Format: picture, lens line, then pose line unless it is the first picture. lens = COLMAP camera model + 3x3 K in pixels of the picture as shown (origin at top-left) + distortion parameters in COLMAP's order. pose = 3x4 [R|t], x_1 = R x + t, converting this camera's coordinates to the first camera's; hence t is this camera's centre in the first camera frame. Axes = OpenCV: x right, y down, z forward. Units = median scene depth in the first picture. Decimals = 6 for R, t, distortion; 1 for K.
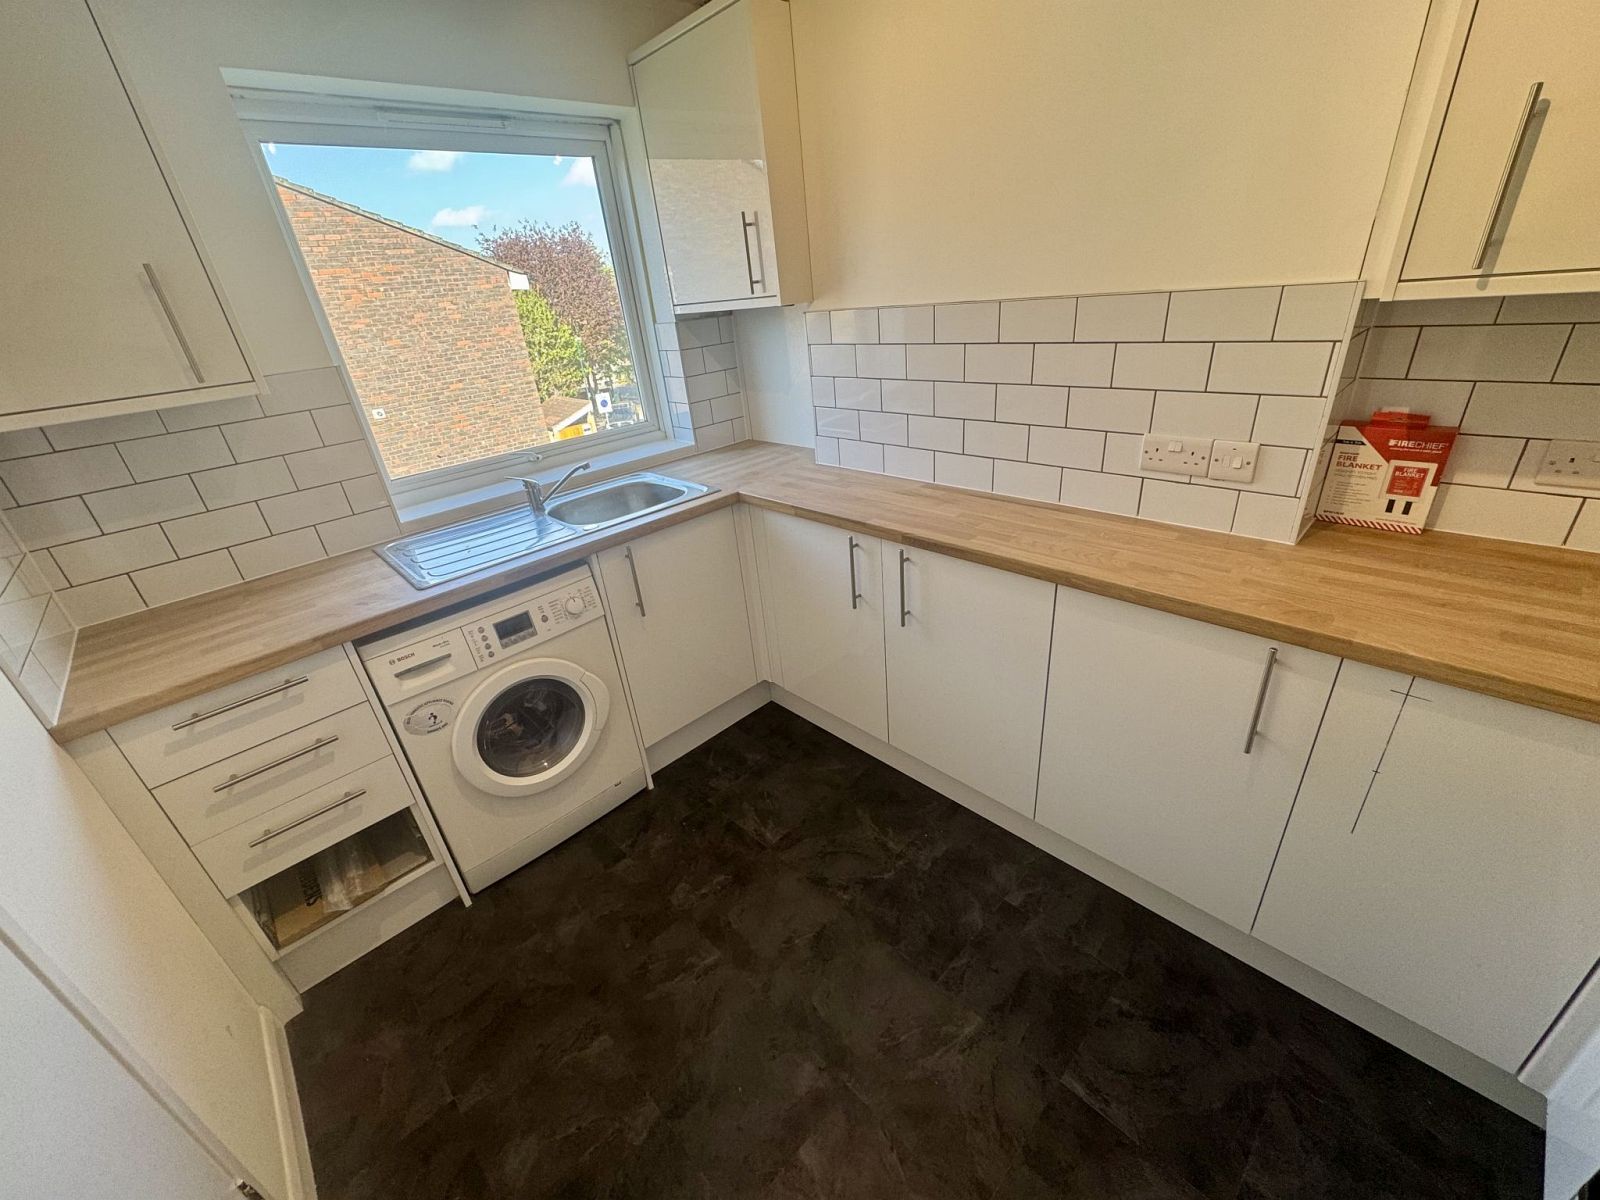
lens RADIAL K [[639.6, 0, 800.0], [0, 639.6, 600.0], [0, 0, 1]] dist [-0.000840, 0.000006]
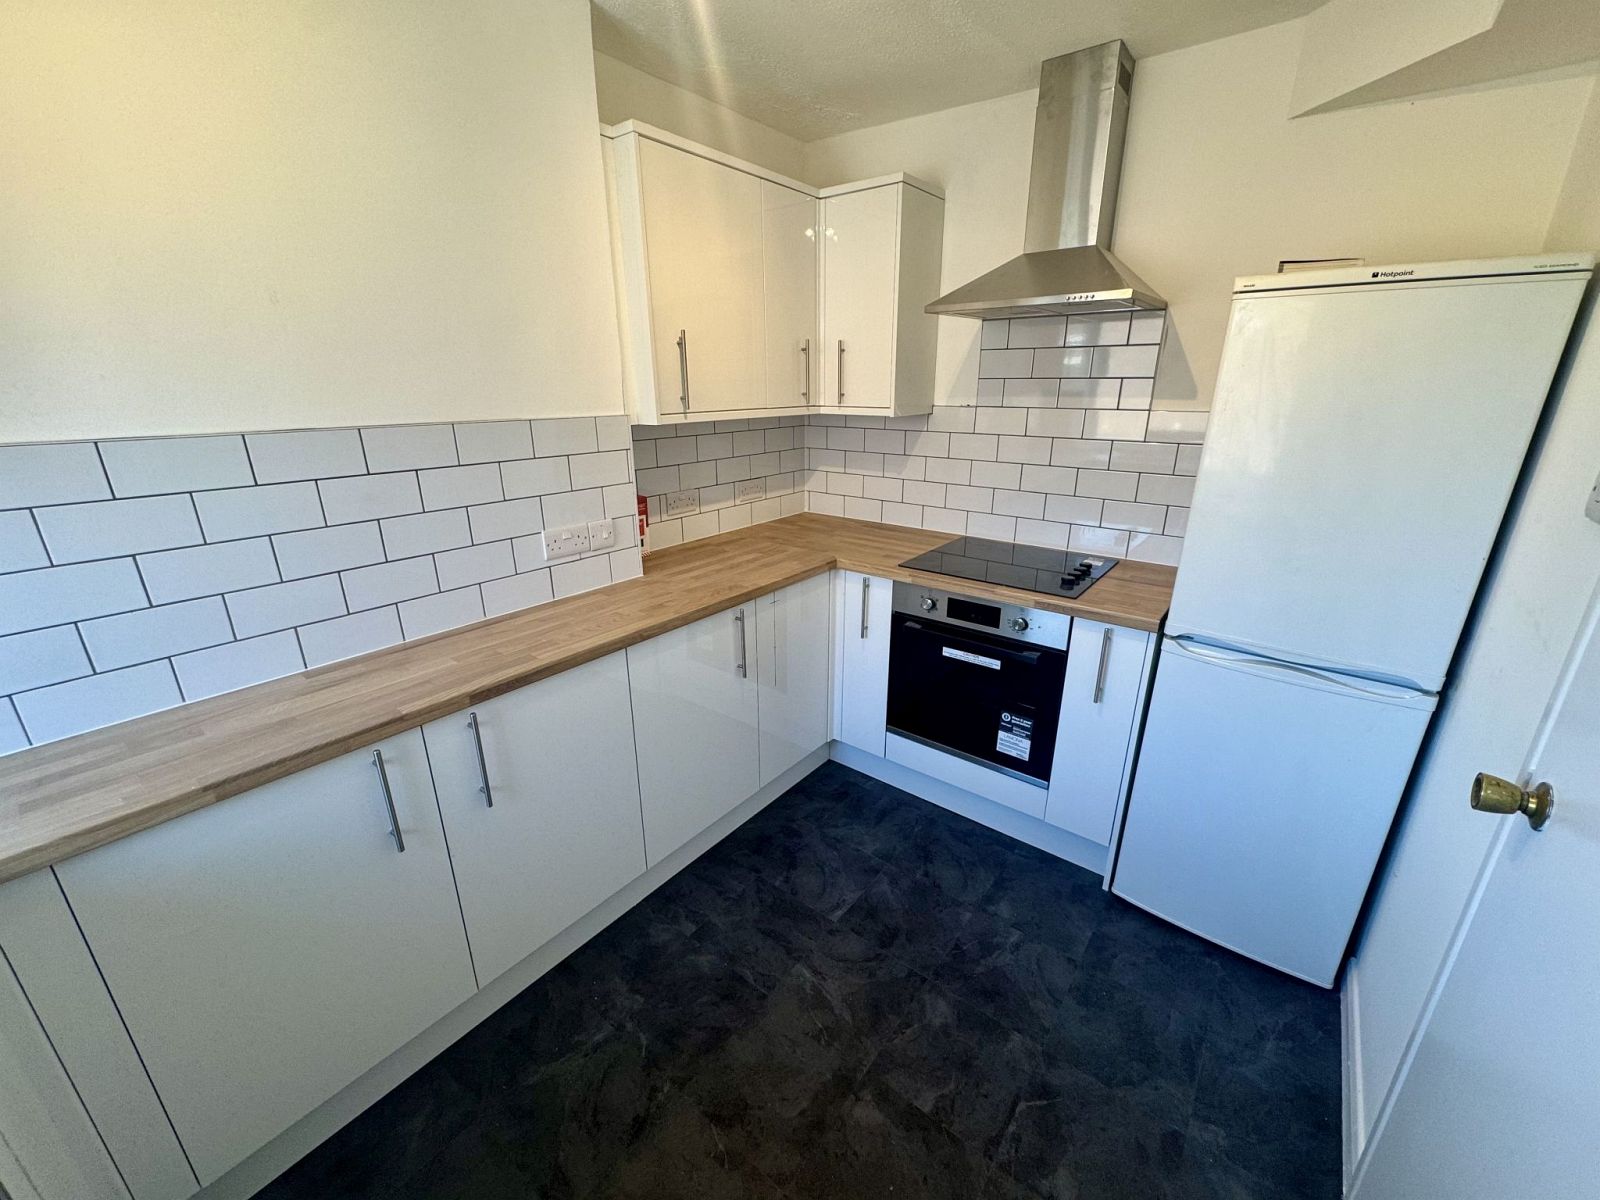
lens RADIAL K [[639.6, 0, 800.0], [0, 639.6, 600.0], [0, 0, 1]] dist [-0.000840, 0.000006]
pose [[-0.139504, -0.231999, 0.962660, -0.711400], [0.453305, 0.849357, 0.270384, -0.258390], [-0.880371, 0.474099, -0.013323, 0.659412]]
